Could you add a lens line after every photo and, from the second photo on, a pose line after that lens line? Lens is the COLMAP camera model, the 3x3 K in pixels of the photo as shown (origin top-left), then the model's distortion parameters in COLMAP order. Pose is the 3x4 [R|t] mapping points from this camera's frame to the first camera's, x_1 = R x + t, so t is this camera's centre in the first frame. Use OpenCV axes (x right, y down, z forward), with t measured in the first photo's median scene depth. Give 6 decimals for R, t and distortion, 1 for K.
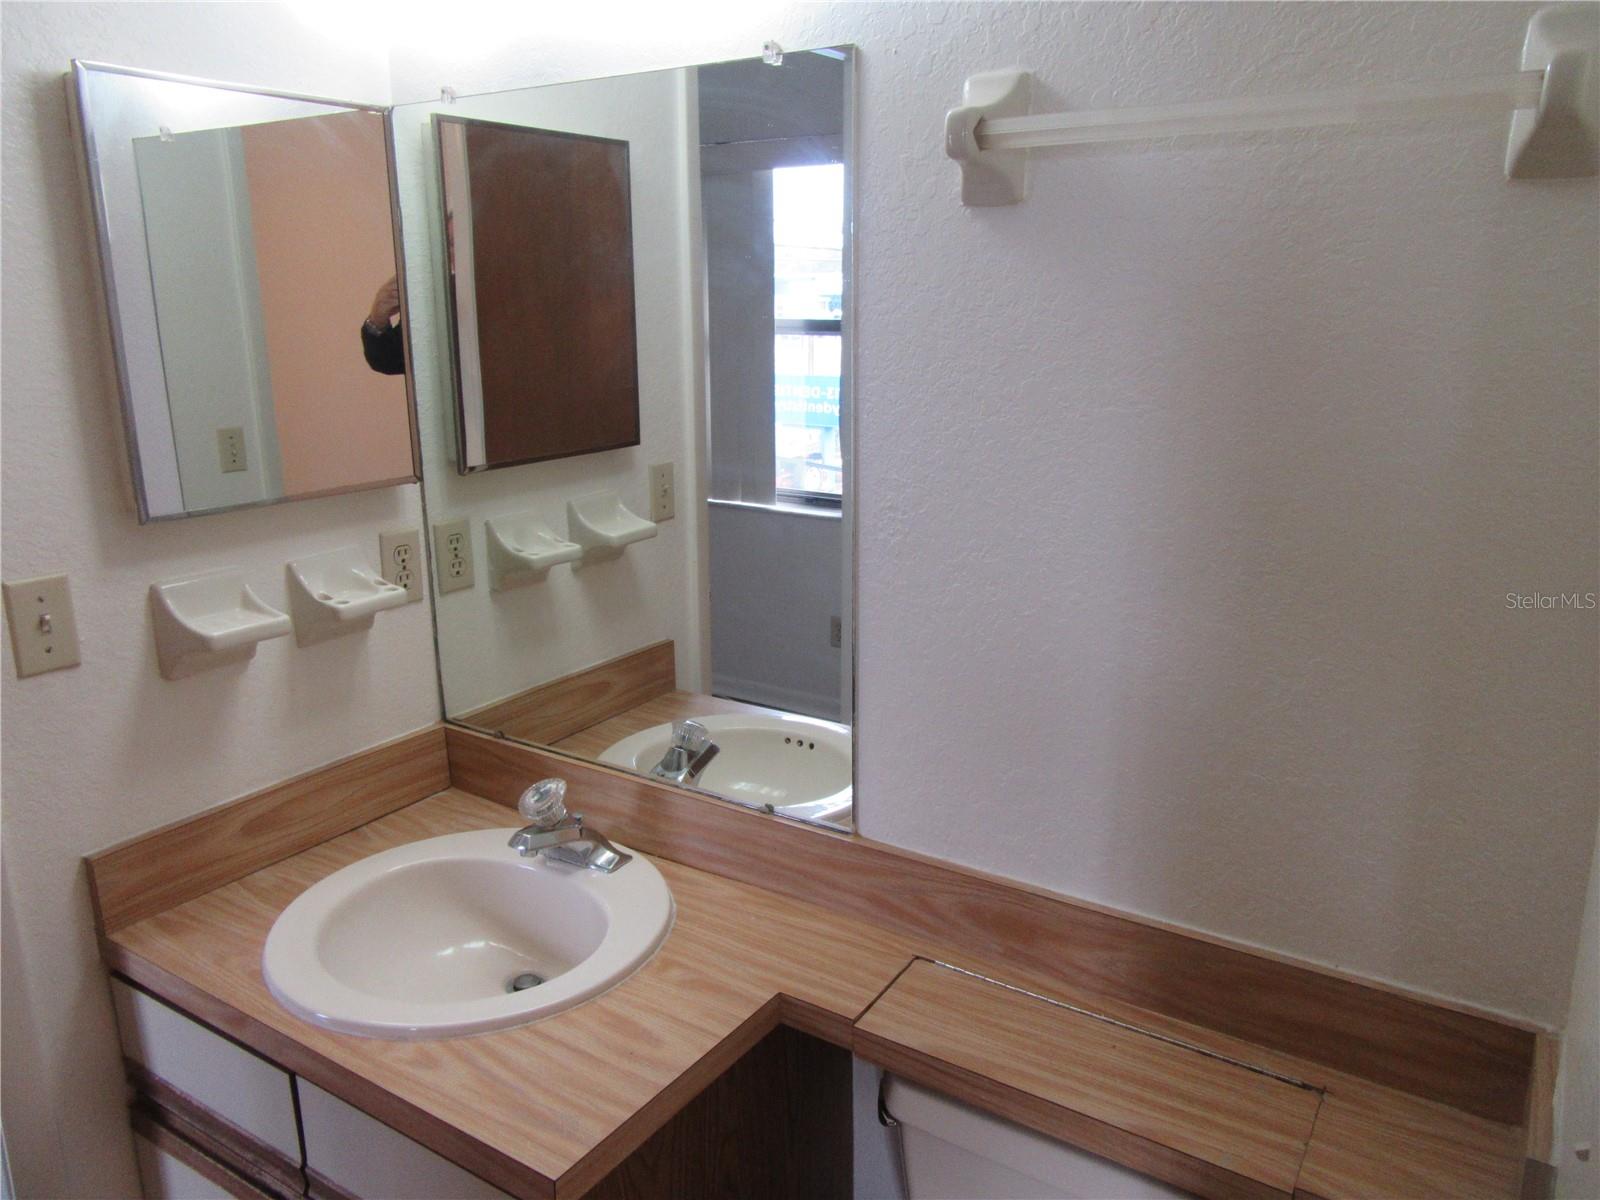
lens RADIAL K [[1193.5, 0, 794.6], [0, 1193.5, 601.7], [0, 0, 1]] dist [-0.000418, 0.005360]
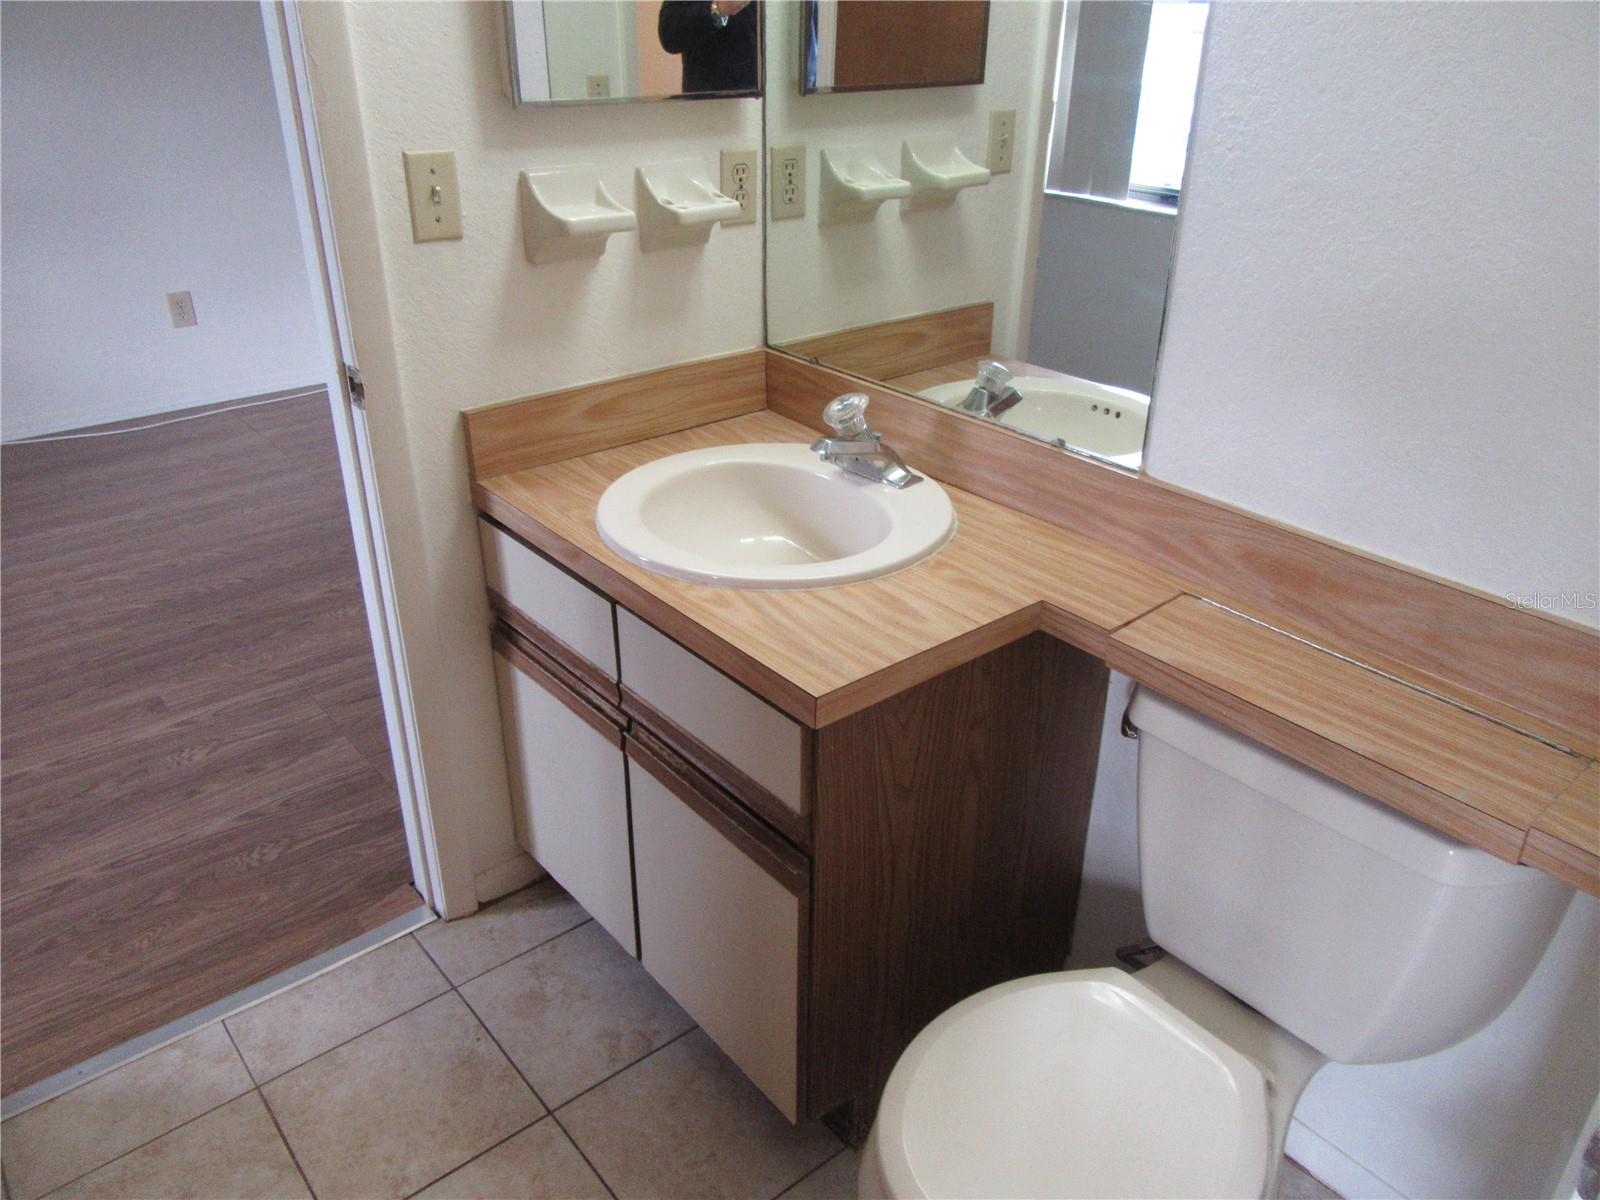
lens RADIAL K [[1186.1, 0, 793.6], [0, 1186.1, 602.4], [0, 0, 1]] dist [-0.002281, 0.001877]
pose [[0.957380, 0.146599, -0.248862, 0.033049], [-0.087951, 0.968667, 0.232269, 0.091543], [0.275114, -0.200482, 0.940276, -0.041363]]
